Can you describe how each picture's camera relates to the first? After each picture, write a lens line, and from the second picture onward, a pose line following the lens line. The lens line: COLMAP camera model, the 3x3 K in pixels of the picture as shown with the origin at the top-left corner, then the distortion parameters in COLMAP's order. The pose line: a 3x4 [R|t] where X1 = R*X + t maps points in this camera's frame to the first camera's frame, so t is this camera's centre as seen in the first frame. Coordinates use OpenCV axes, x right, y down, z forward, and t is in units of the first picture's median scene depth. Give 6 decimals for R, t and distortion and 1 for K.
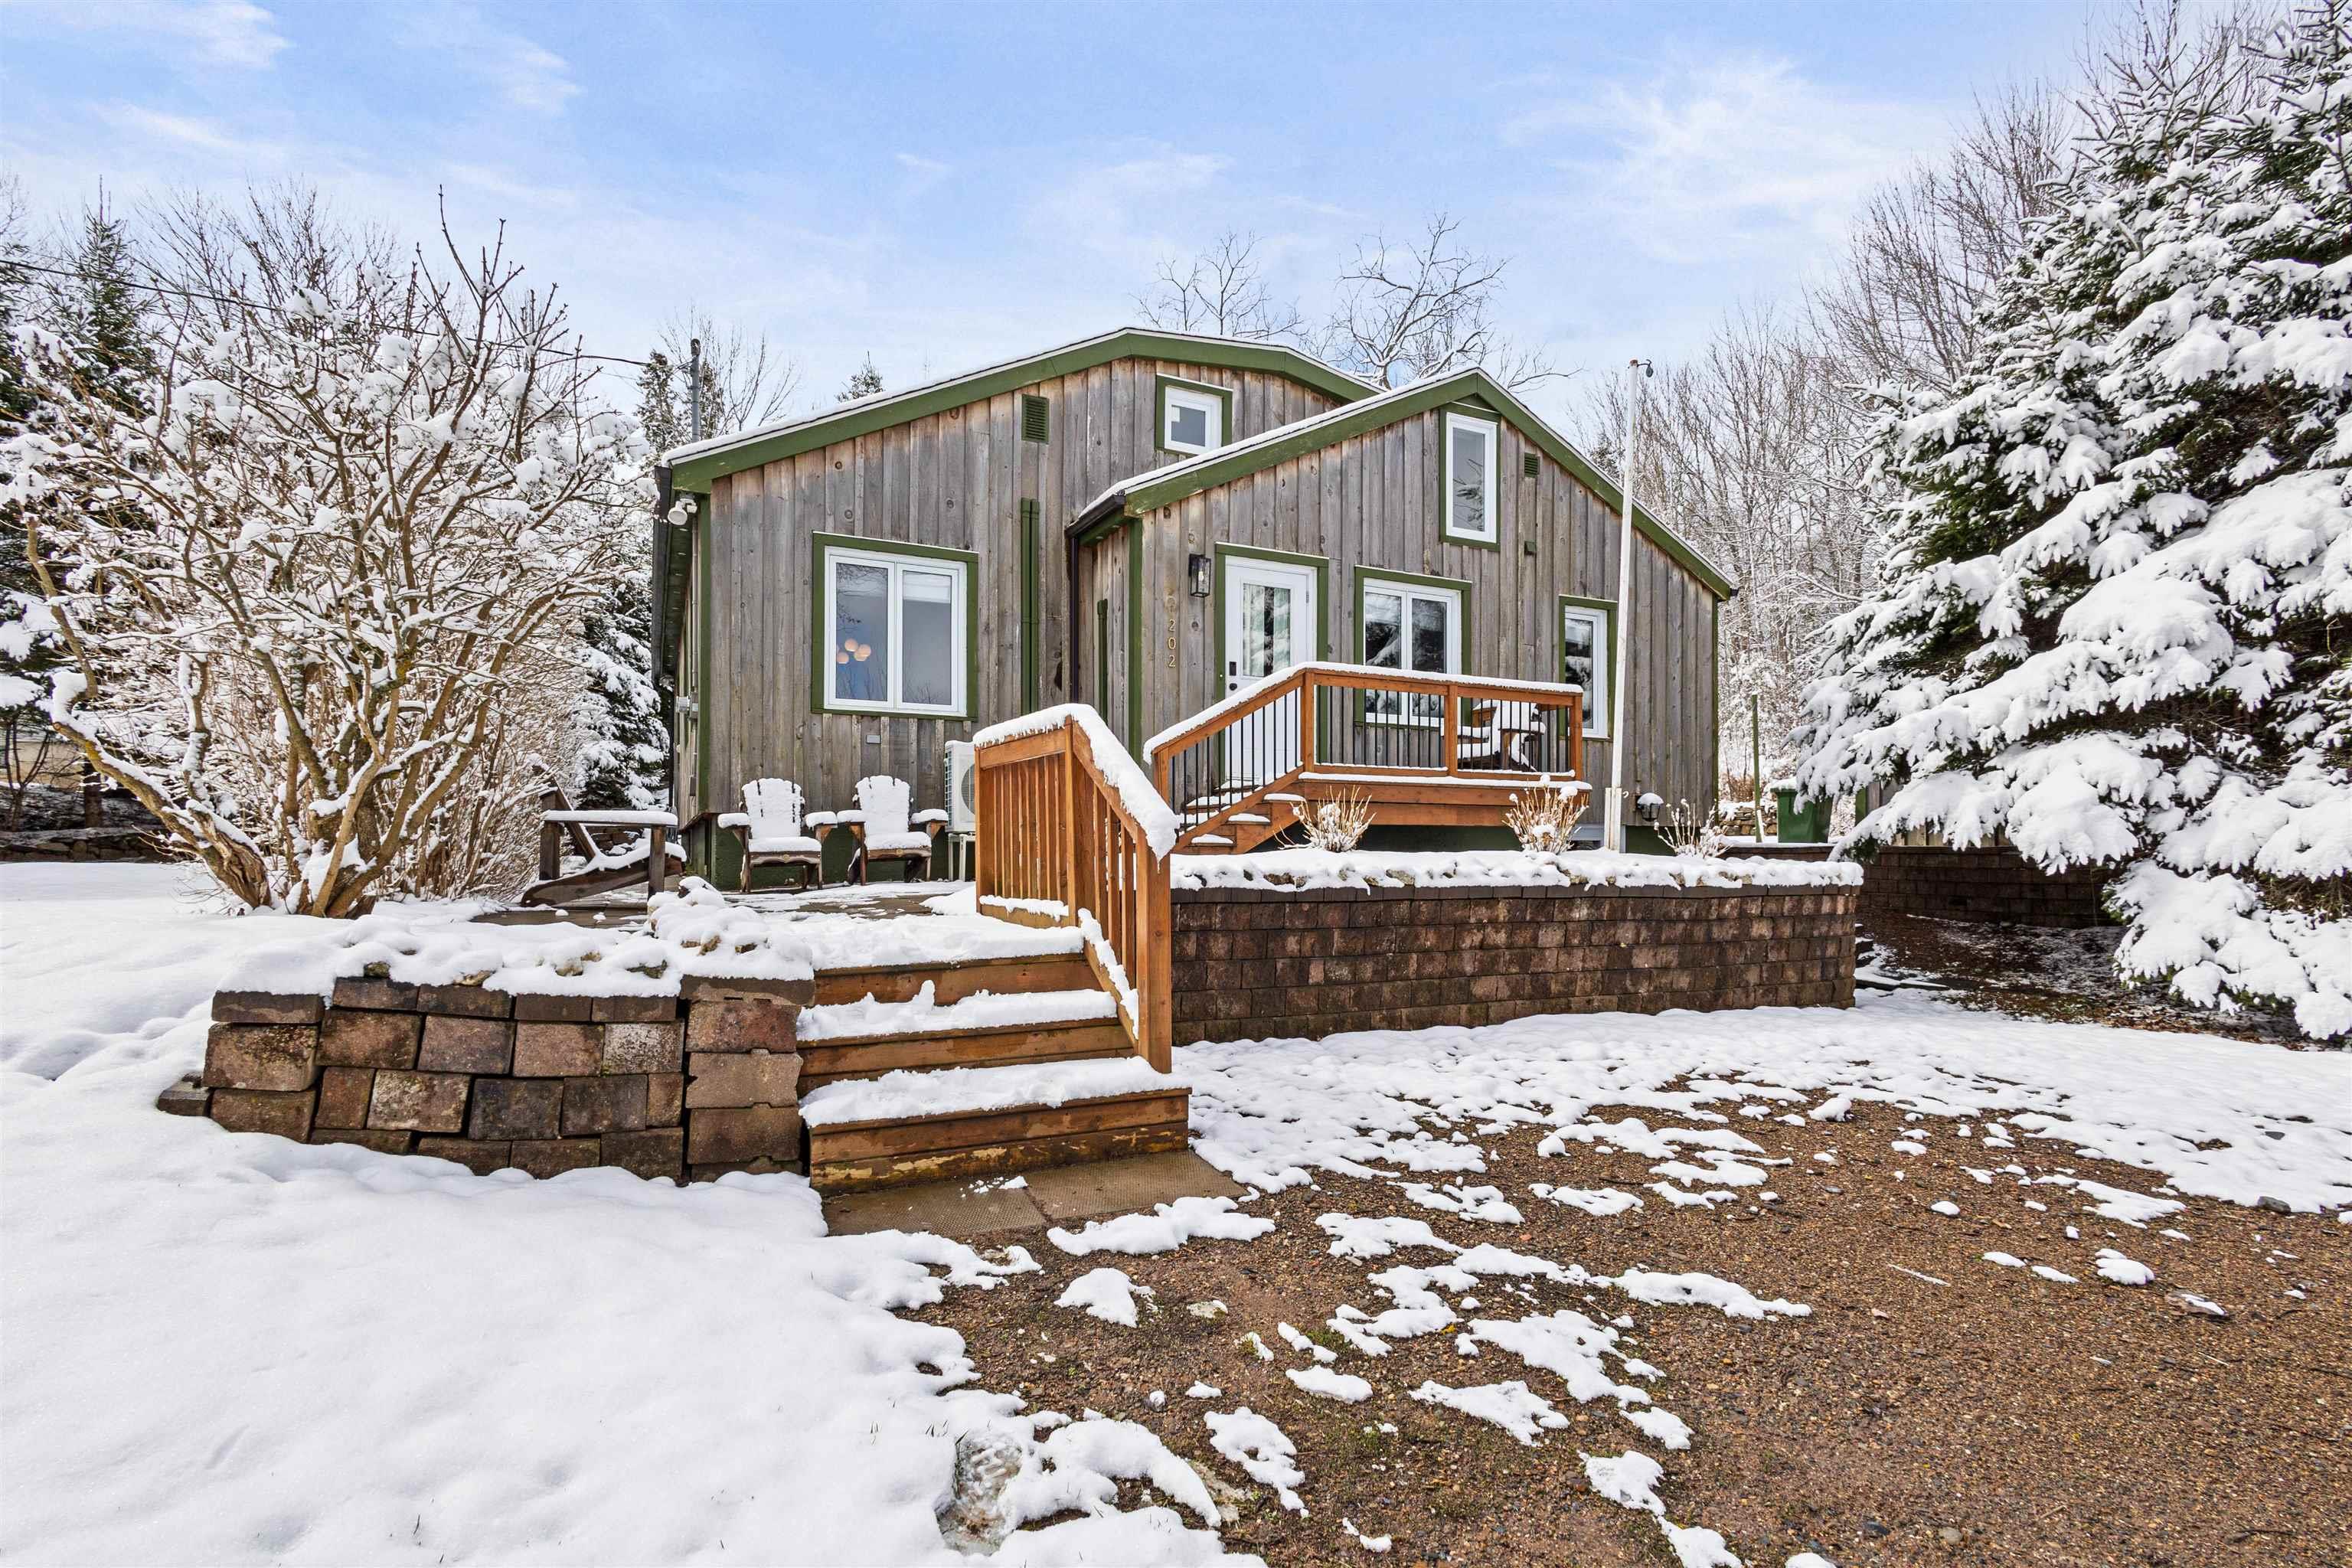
lens RADIAL K [[1090.3, 0, 1154.4], [0, 1090.3, 851.6], [0, 0, 1]] dist [0.012969, -0.002430]
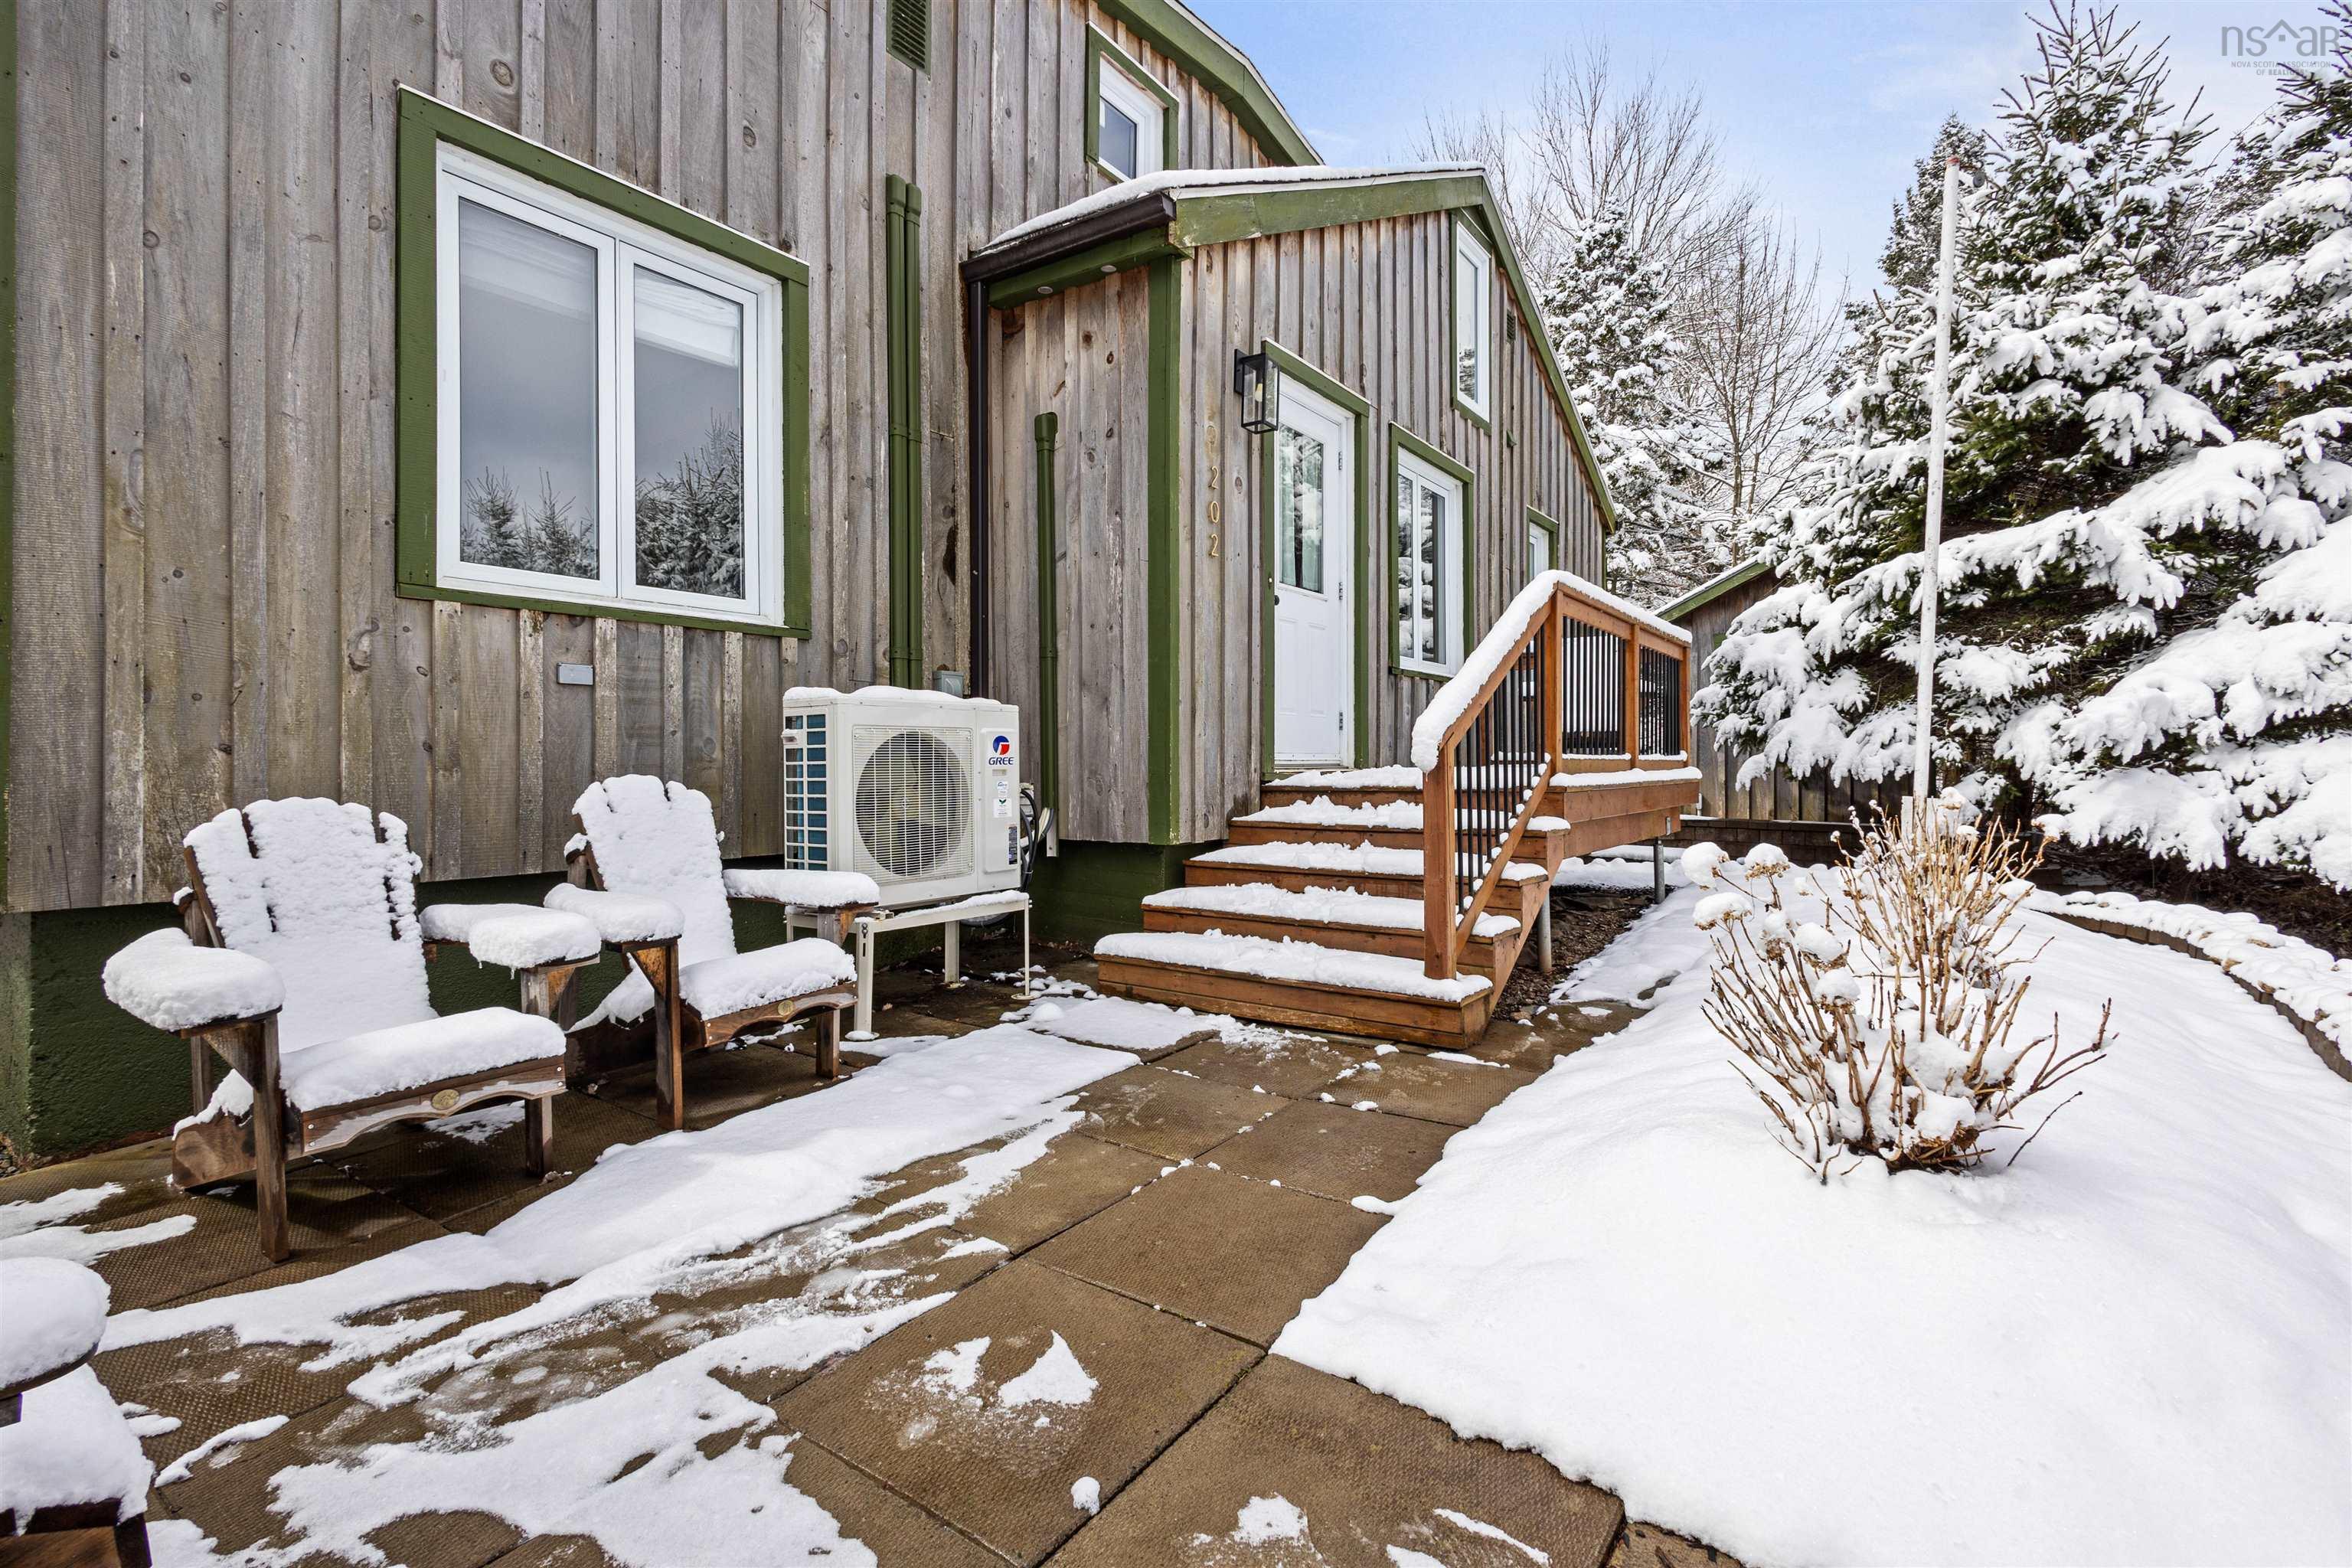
lens RADIAL K [[1090.3, 0, 1177.3], [0, 1090.3, 768.7], [0, 0, 1]] dist [0.012969, -0.002430]
pose [[0.872365, -0.007523, 0.488798, -0.257972], [0.003391, 0.999951, 0.009338, -0.070982], [-0.488844, -0.006489, 0.872347, 0.542285]]
